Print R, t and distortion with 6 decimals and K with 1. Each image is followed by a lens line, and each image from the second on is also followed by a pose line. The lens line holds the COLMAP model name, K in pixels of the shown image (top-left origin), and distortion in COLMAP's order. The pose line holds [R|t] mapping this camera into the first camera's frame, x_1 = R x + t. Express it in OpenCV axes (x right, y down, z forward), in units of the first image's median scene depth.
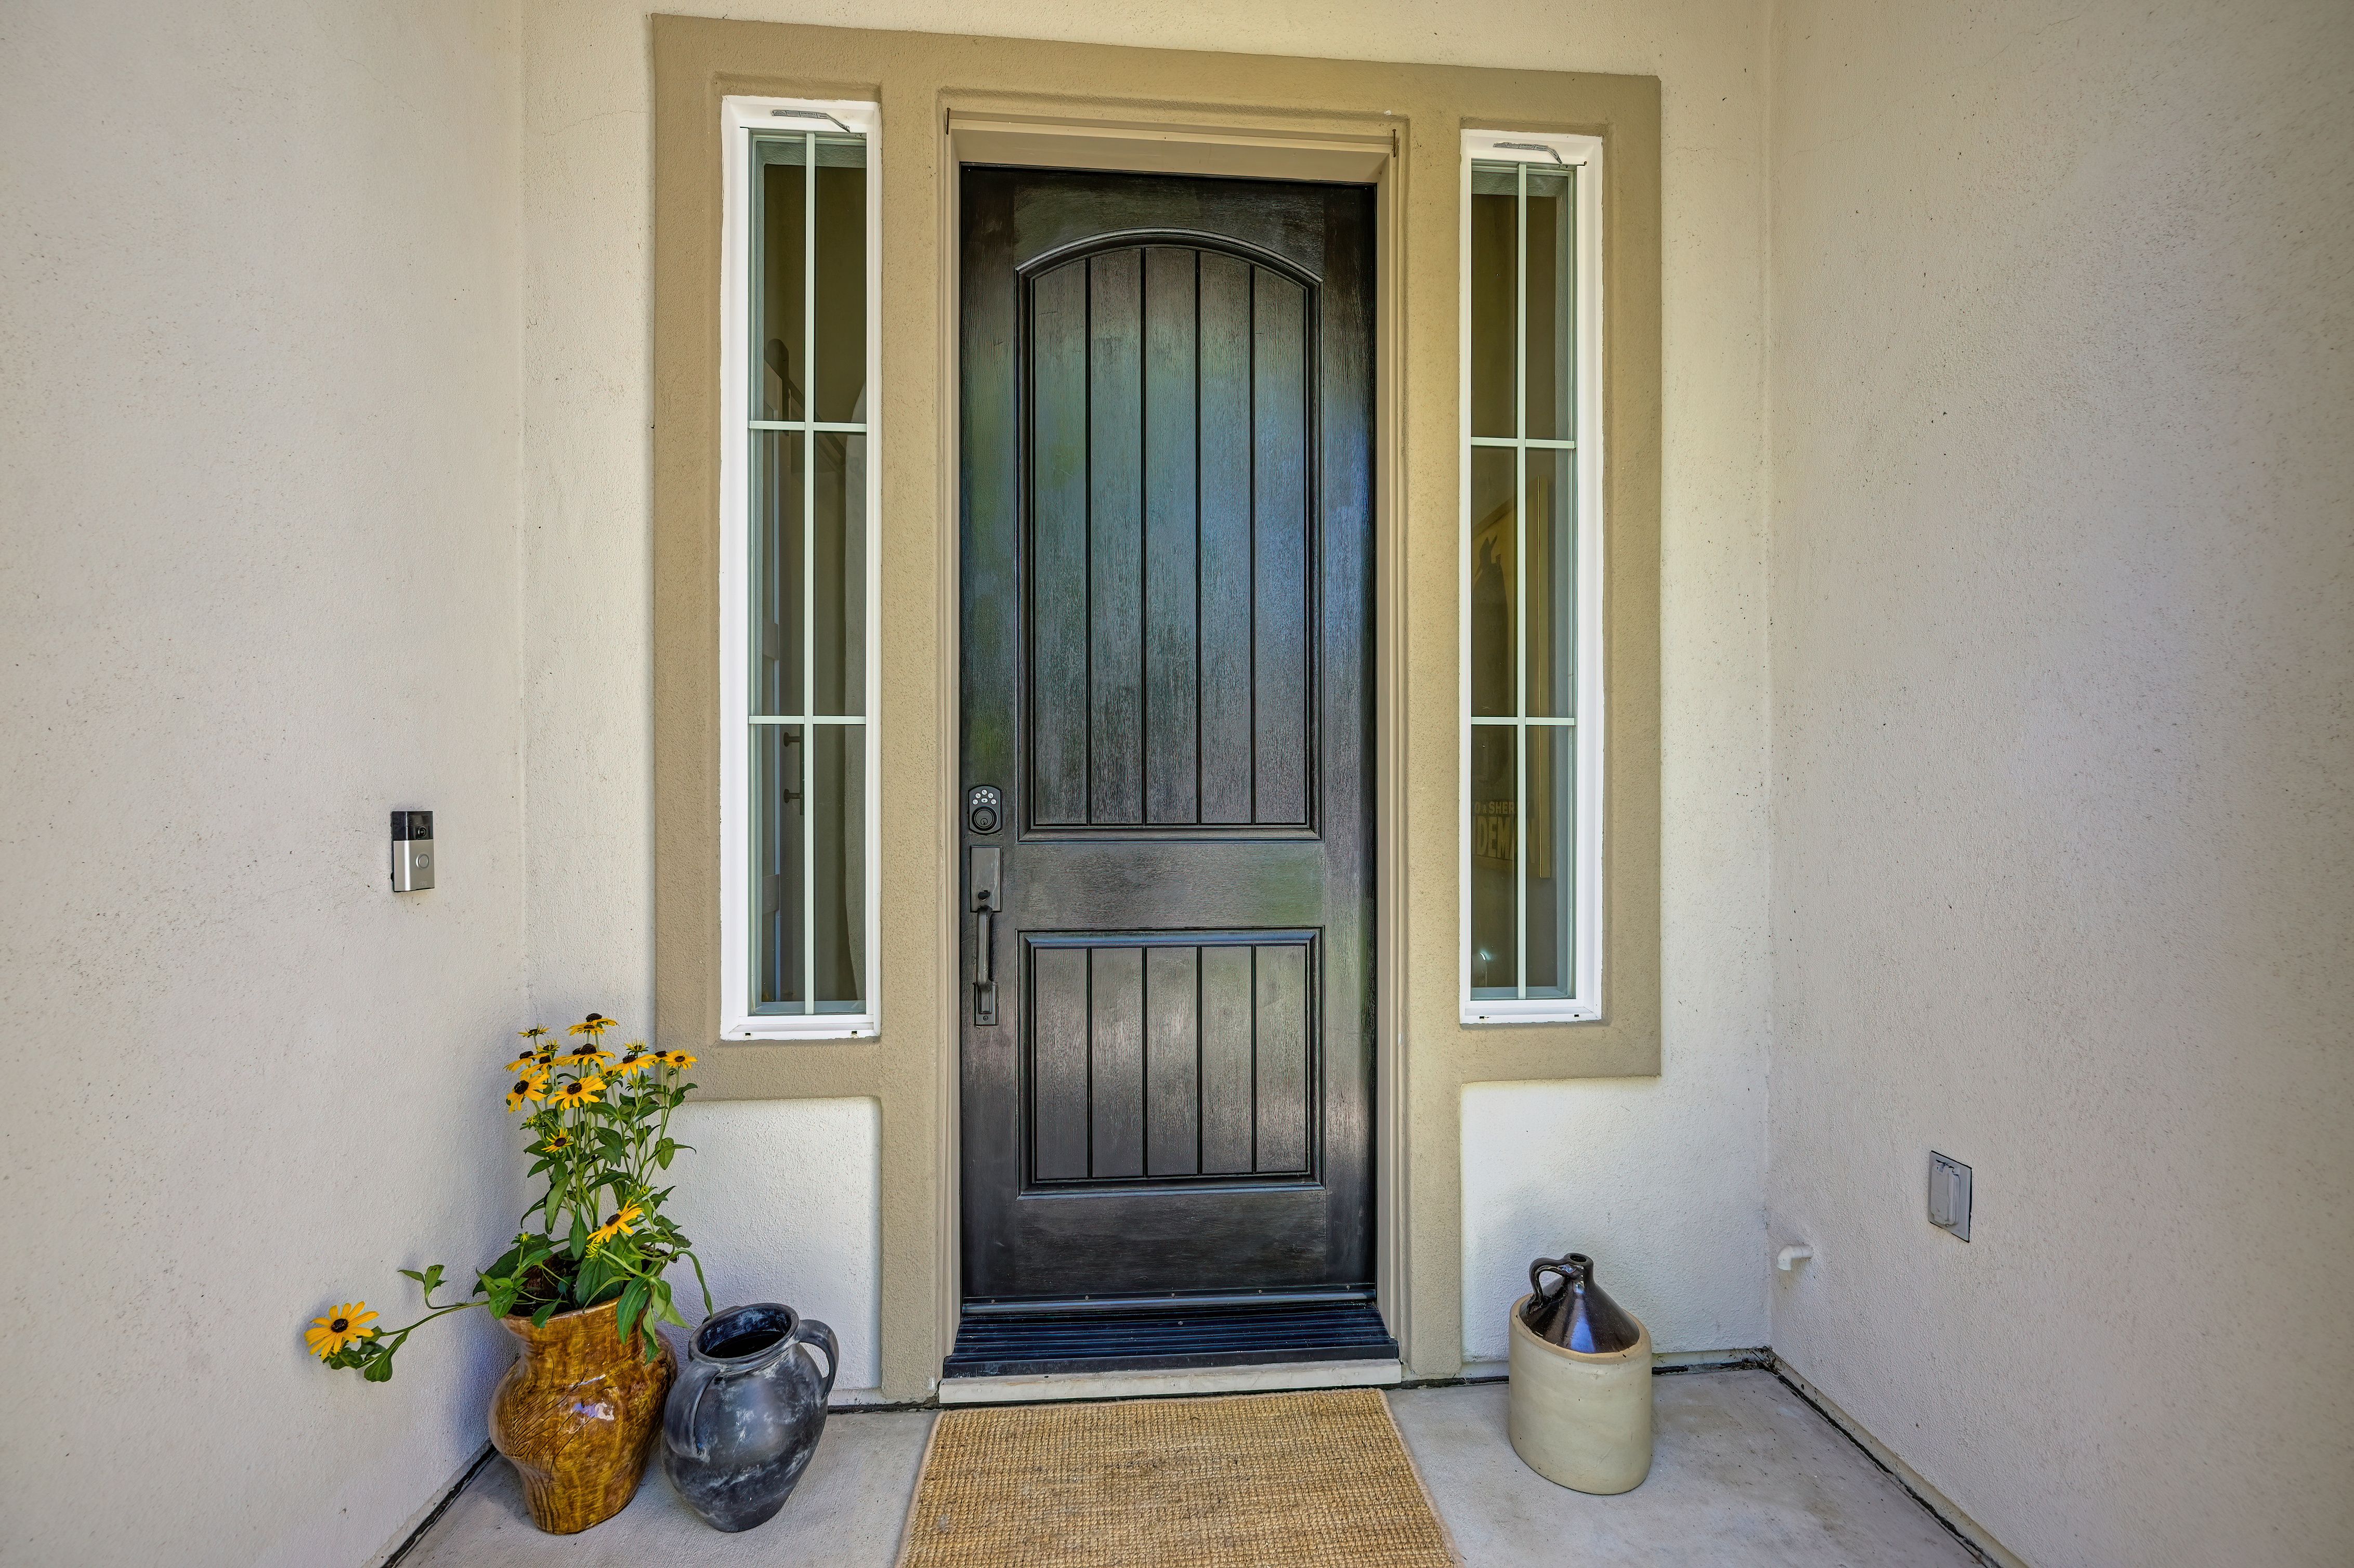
lens RADIAL K [[952.3, 0, 1184.9], [0, 952.3, 822.5], [0, 0, 1]] dist [-0.001378, -0.000068]
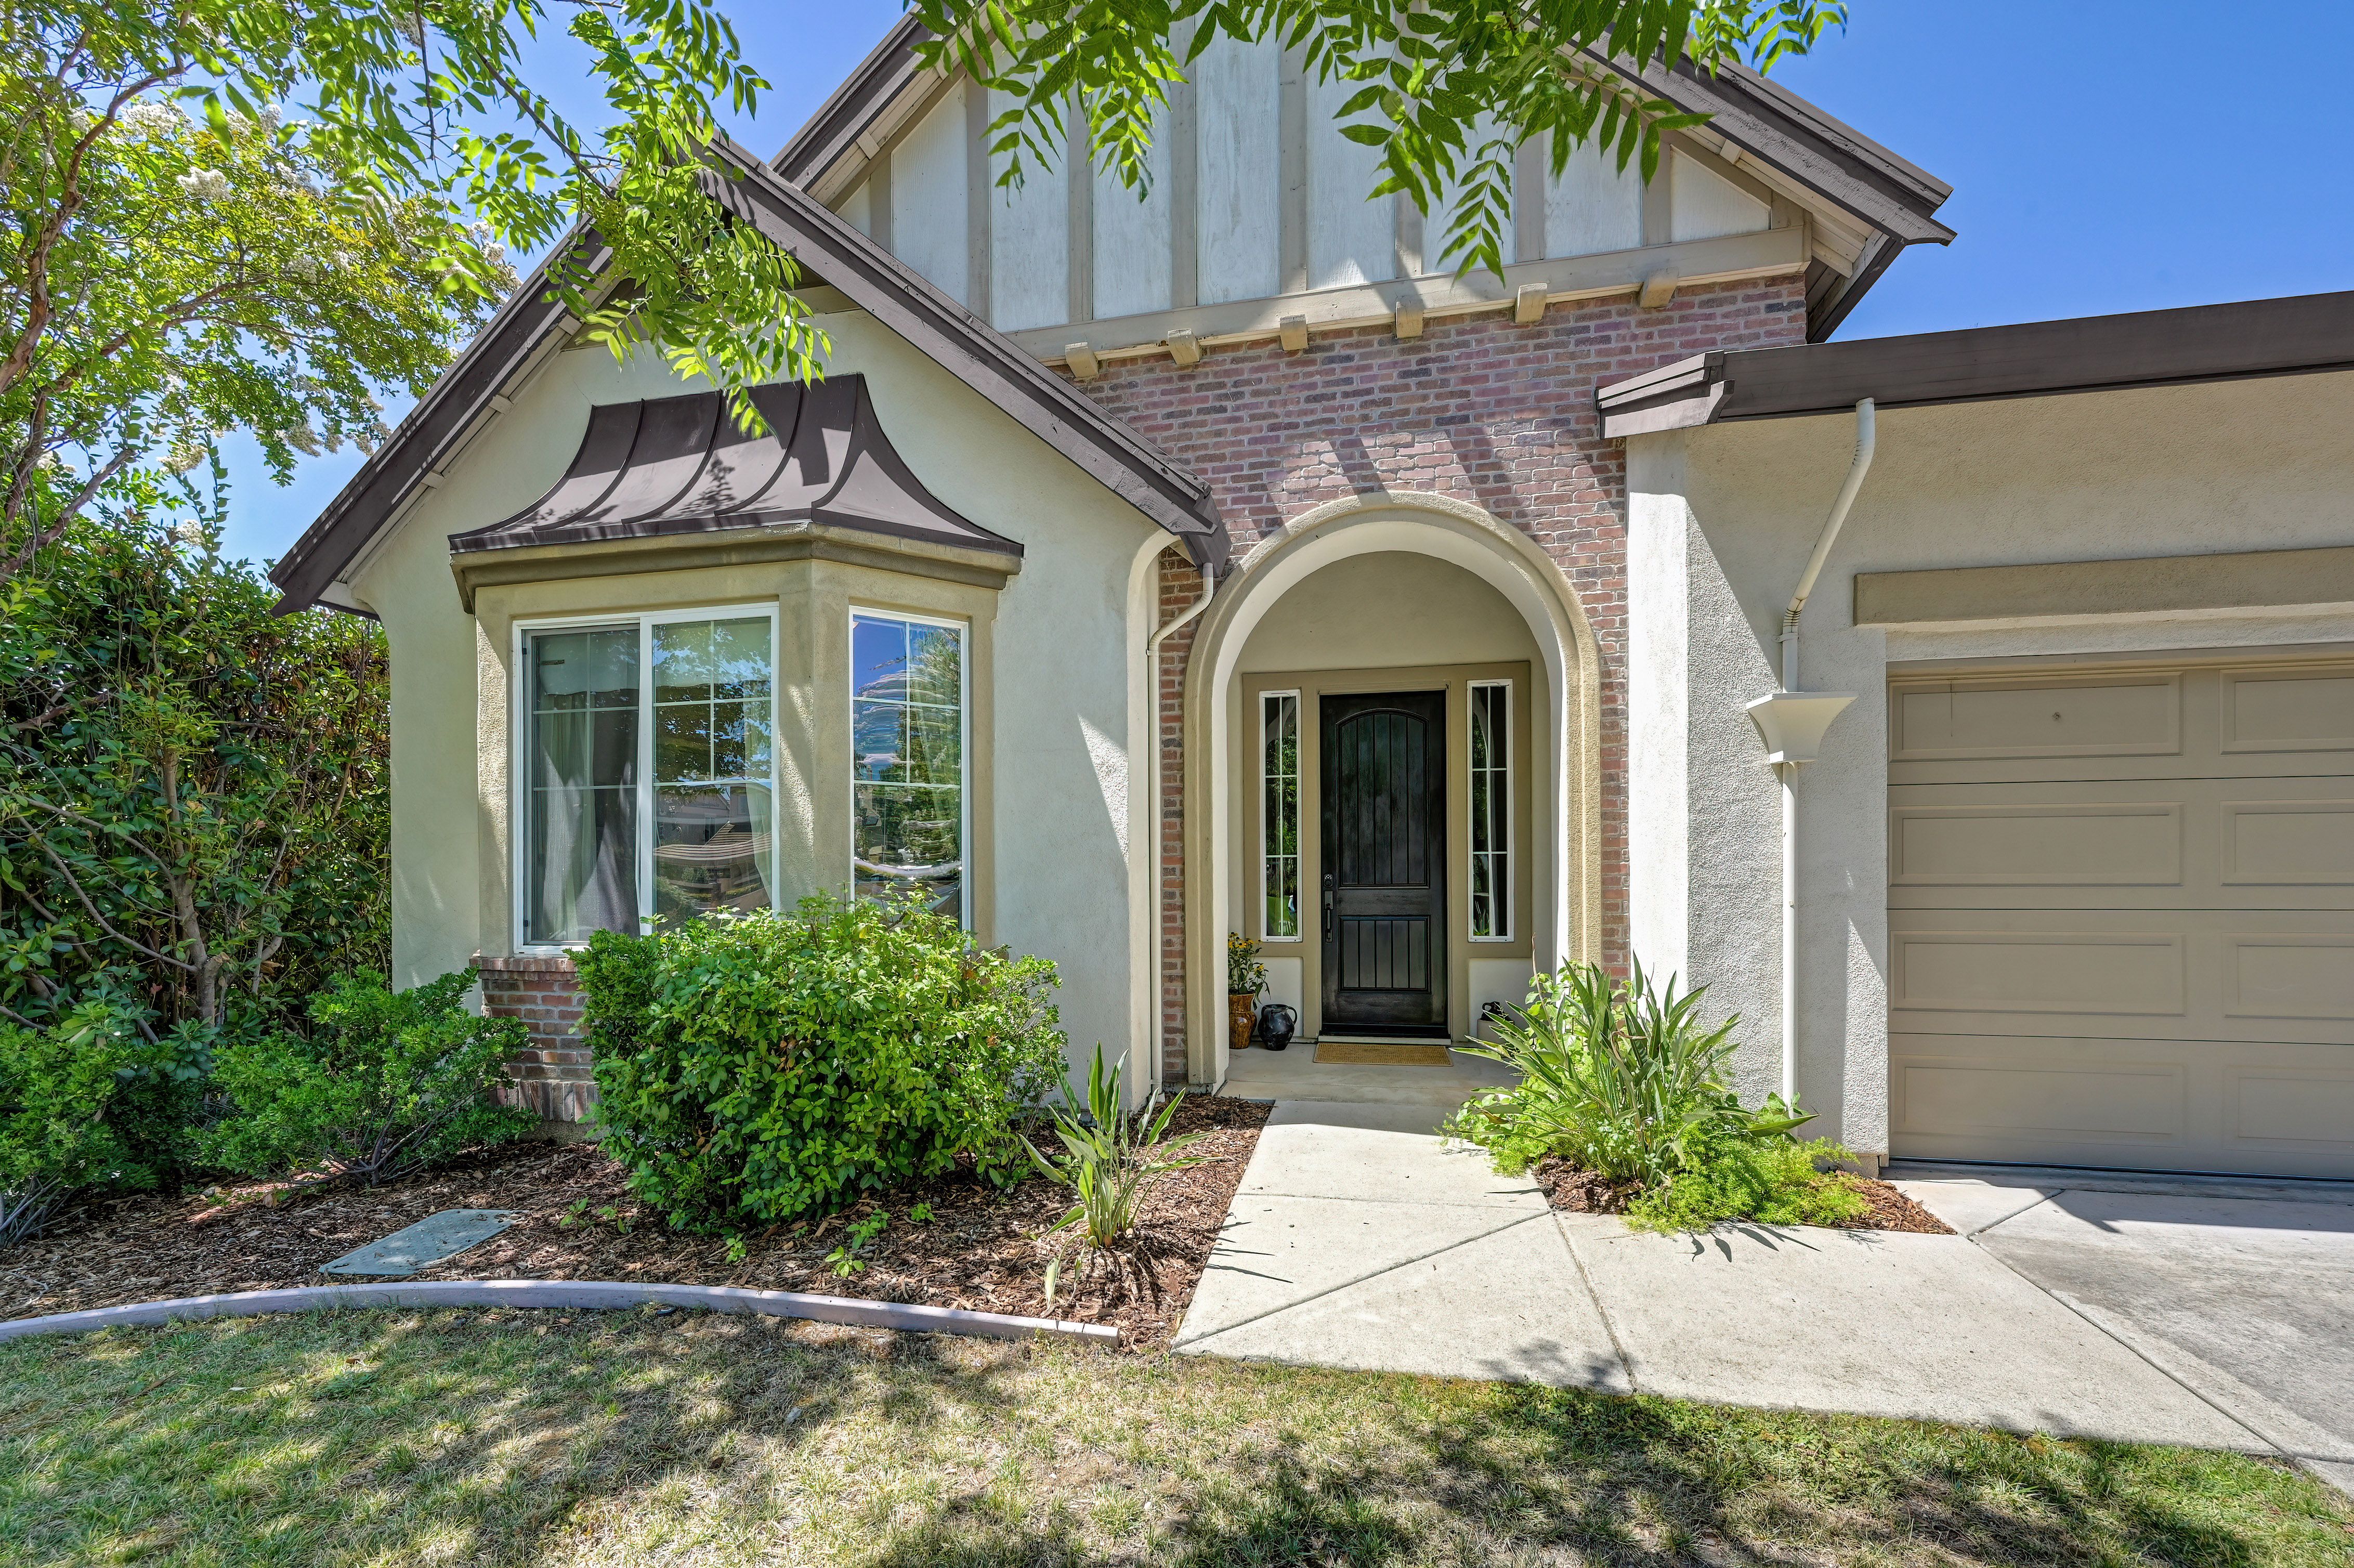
lens RADIAL K [[968.4, 0, 1174.5], [0, 968.4, 876.9], [0, 0, 1]] dist [-0.001841, -0.000209]
pose [[0.968779, -0.007656, -0.247809, 0.125479], [0.007380, 0.999971, -0.002045, -0.022318], [0.247817, 0.000153, 0.968807, -2.620728]]
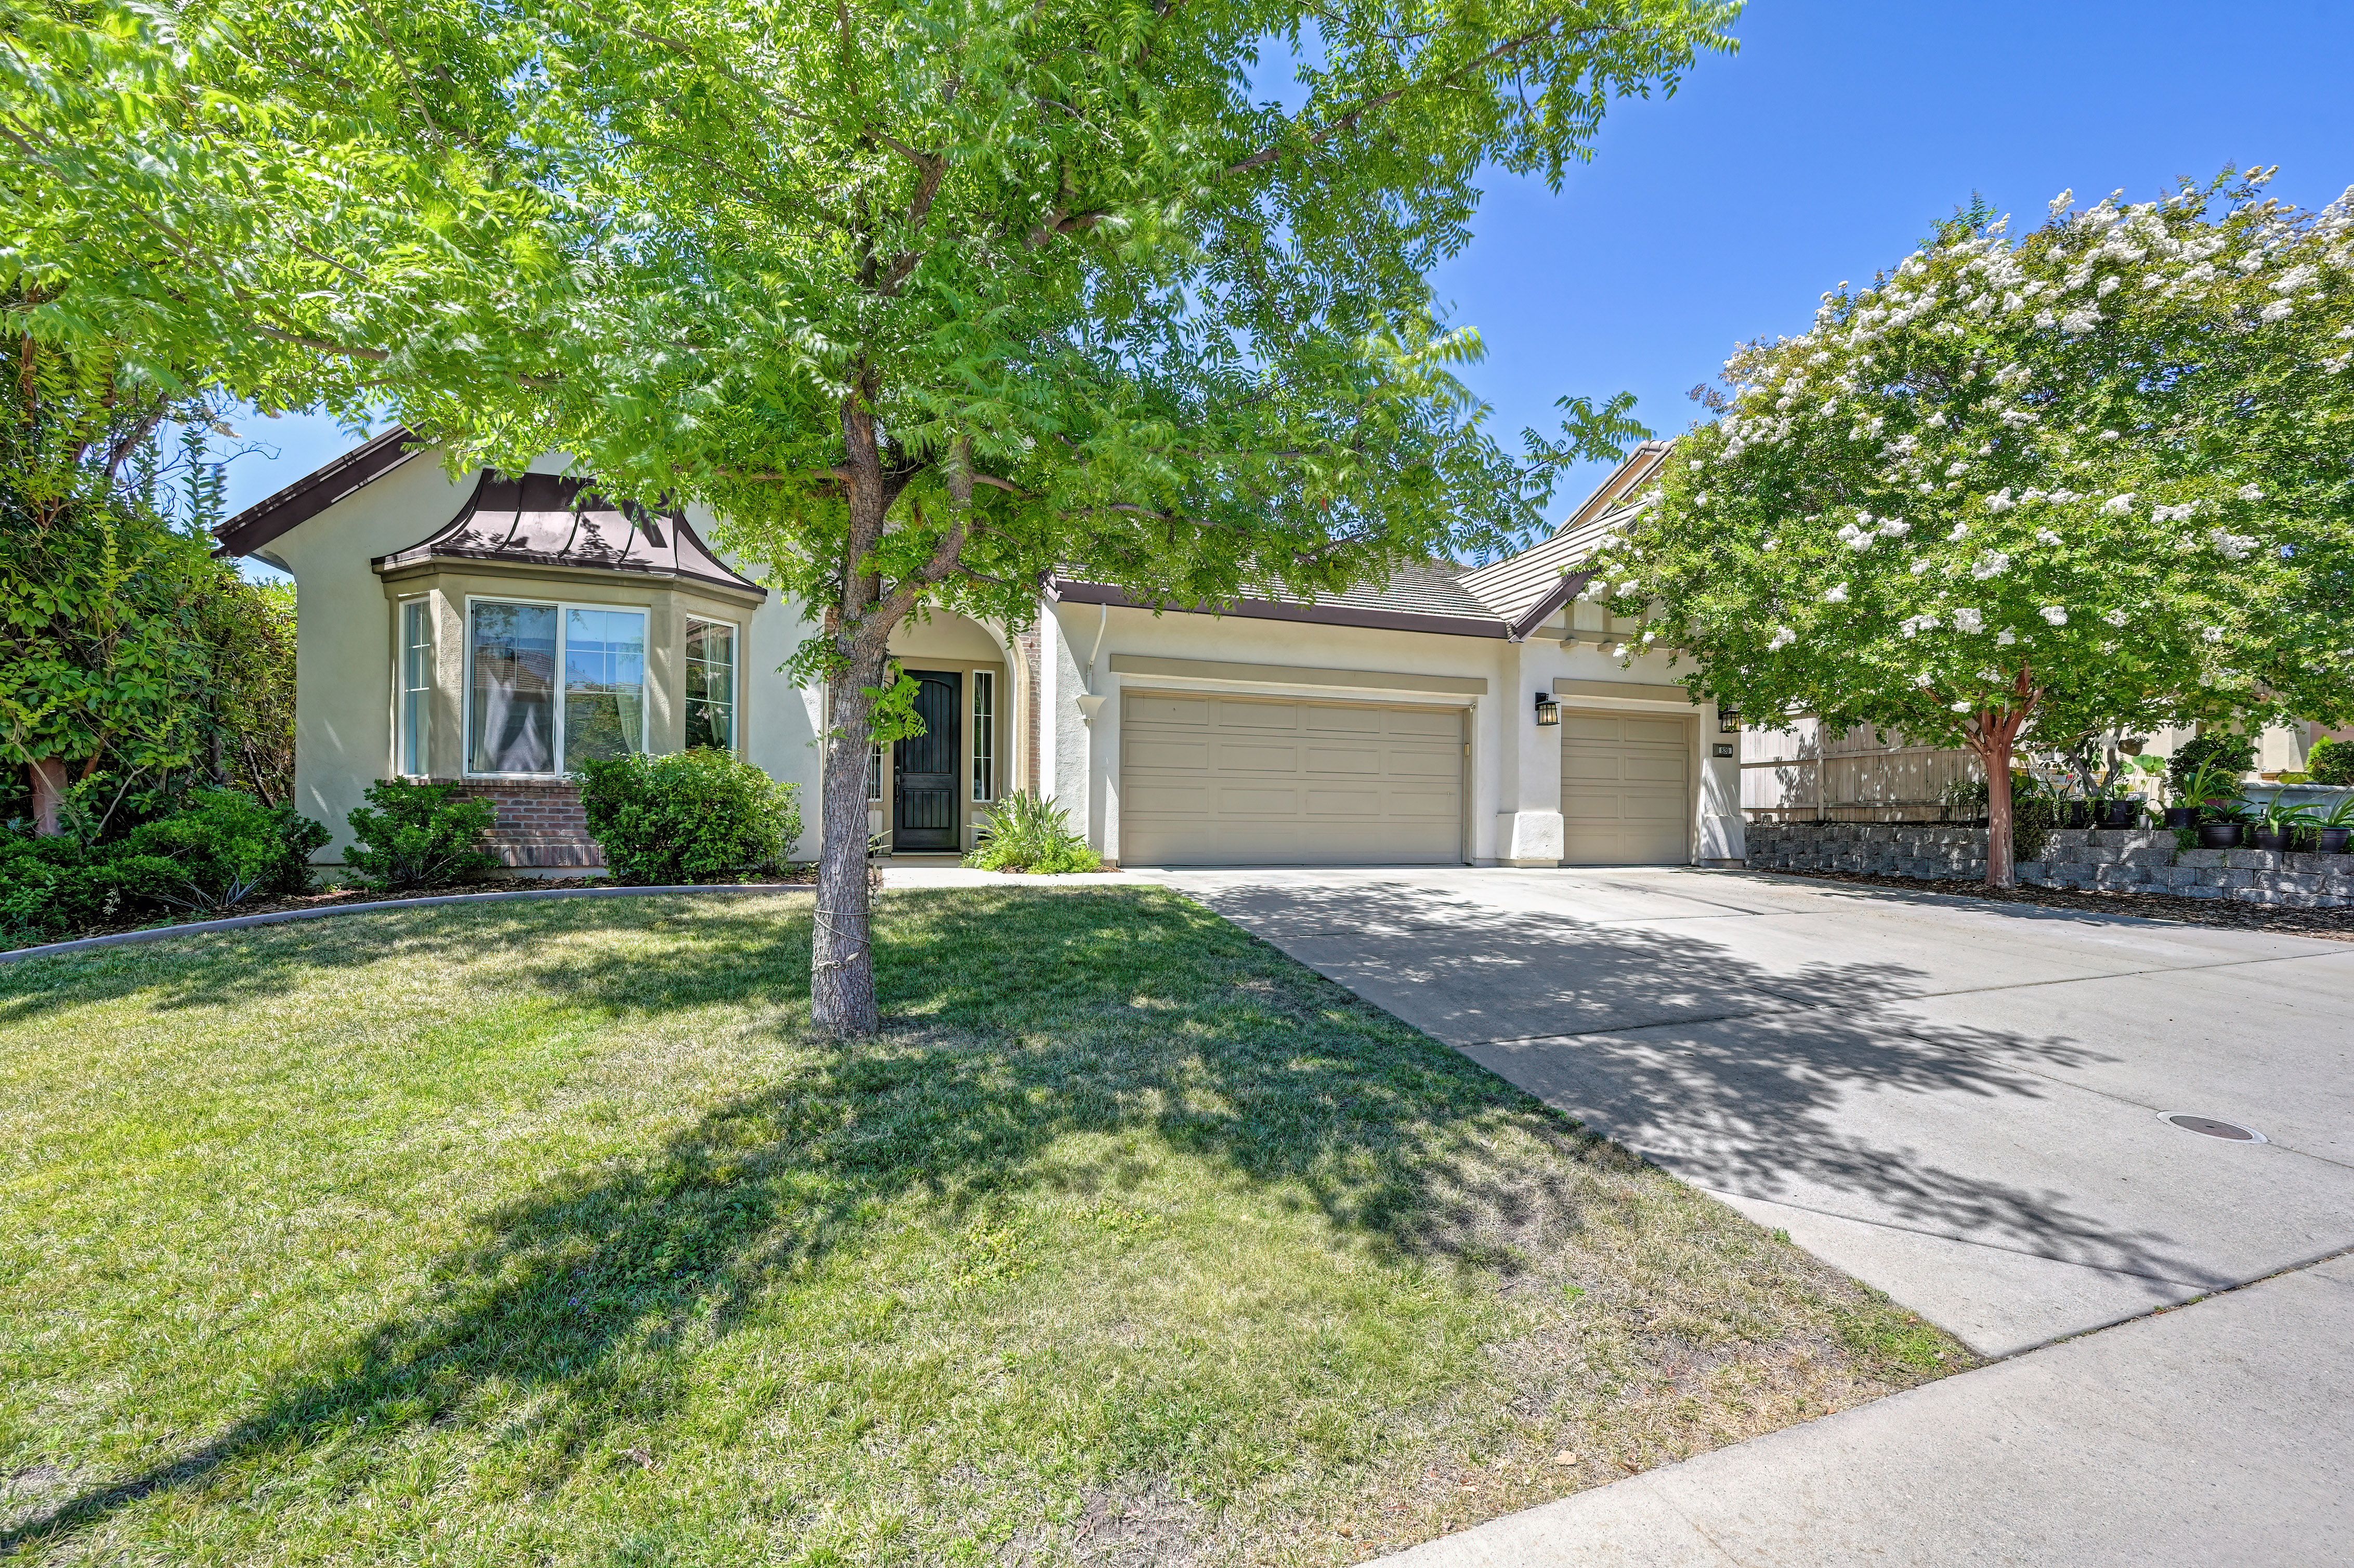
lens RADIAL K [[952.3, 0, 1184.9], [0, 952.3, 822.5], [0, 0, 1]] dist [-0.001378, -0.000068]
pose [[0.961622, 0.007079, 0.274286, -0.105250], [-0.006367, 0.999974, -0.003488, 0.361284], [-0.274303, 0.001608, 0.961642, -5.818865]]
